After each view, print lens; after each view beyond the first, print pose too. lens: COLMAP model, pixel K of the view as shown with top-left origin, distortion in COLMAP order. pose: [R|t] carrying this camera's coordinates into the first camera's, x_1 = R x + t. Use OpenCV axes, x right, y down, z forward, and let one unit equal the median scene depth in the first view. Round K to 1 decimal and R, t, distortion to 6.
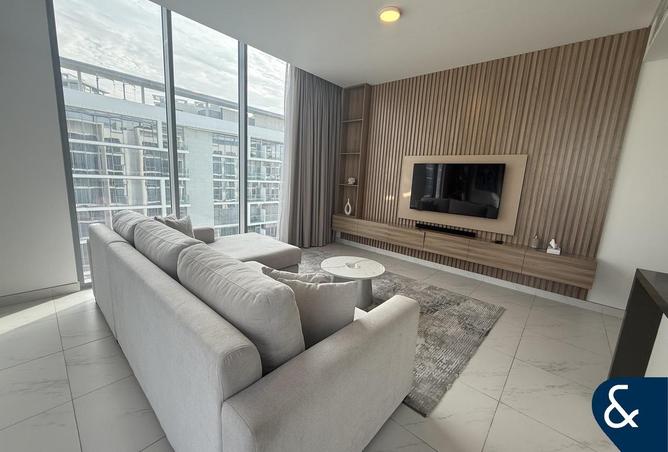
lens RADIAL K [[264.5, 0, 336.6], [0, 264.5, 224.2], [0, 0, 1]] dist [0.000031, 0.000360]
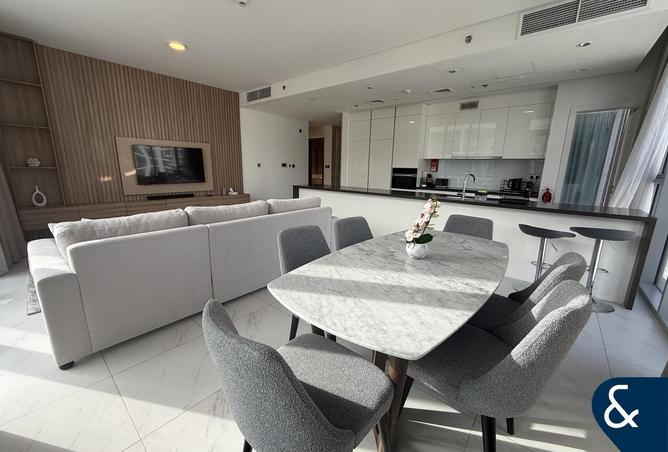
lens RADIAL K [[264.5, 0, 329.7], [0, 264.5, 225.2], [0, 0, 1]] dist [0.000031, 0.000360]
pose [[-0.019251, -0.270363, 0.962566, -1.093337], [0.160836, 0.949368, 0.269873, -0.085171], [-0.986793, 0.160011, 0.025208, 0.223306]]
